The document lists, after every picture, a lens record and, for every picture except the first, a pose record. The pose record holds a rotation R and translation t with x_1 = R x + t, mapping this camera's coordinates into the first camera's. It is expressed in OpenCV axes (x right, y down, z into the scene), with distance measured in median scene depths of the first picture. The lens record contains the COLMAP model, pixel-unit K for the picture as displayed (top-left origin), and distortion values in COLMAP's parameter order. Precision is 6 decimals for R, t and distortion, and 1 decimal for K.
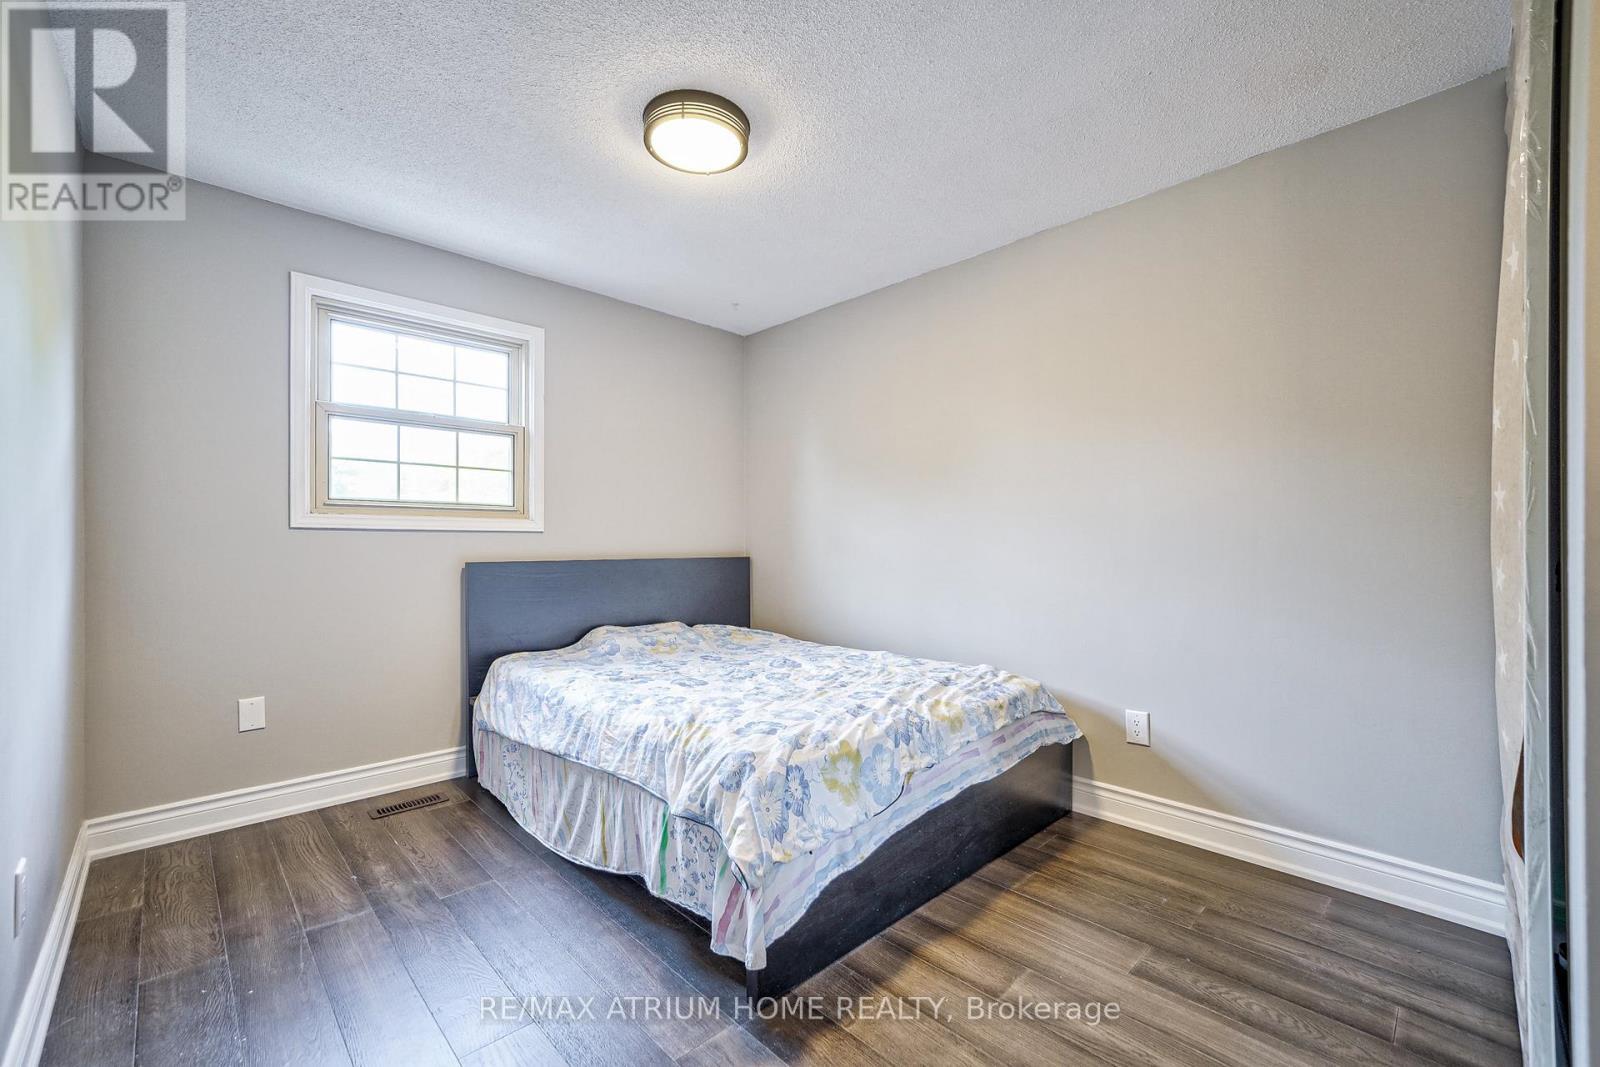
lens RADIAL K [[658.7, 0, 799.4], [0, 658.7, 539.5], [0, 0, 1]] dist [0.002358, 0.000020]
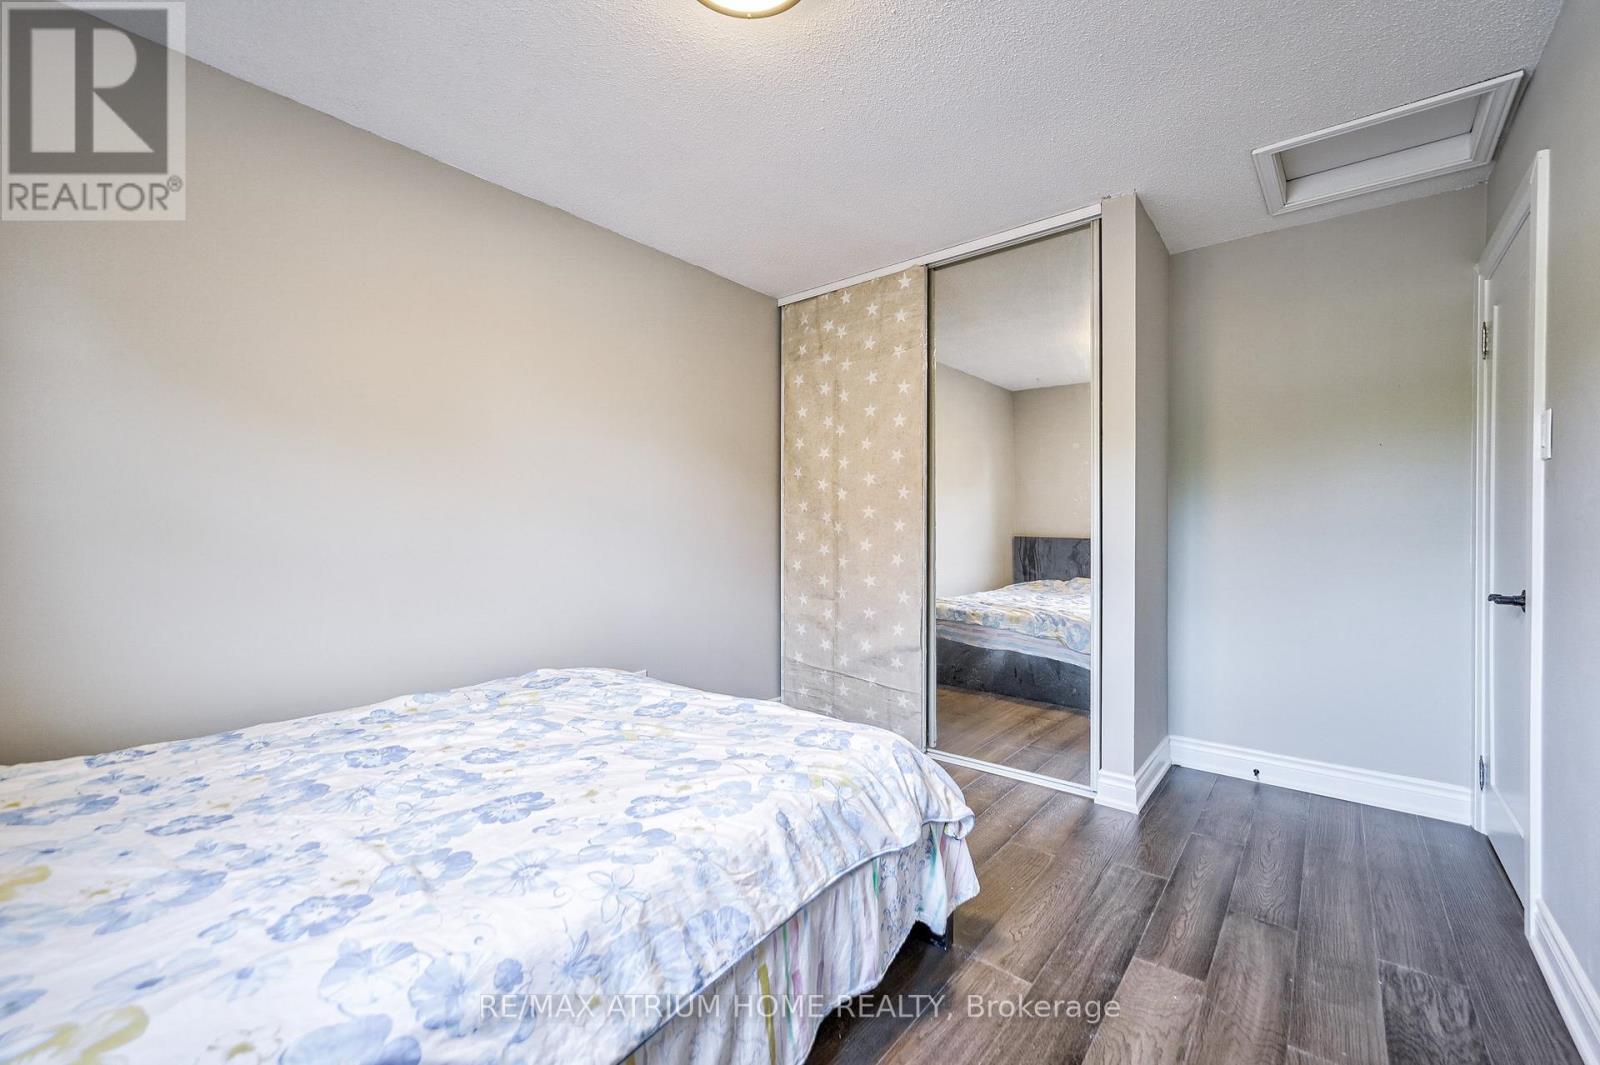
lens RADIAL K [[658.7, 0, 798.3], [0, 658.7, 531.6], [0, 0, 1]] dist [0.002358, 0.000020]
pose [[-0.110937, -0.003650, 0.993821, -0.882699], [-0.006841, 0.999972, 0.002909, 0.003115], [-0.993804, -0.006476, -0.110959, 1.063268]]
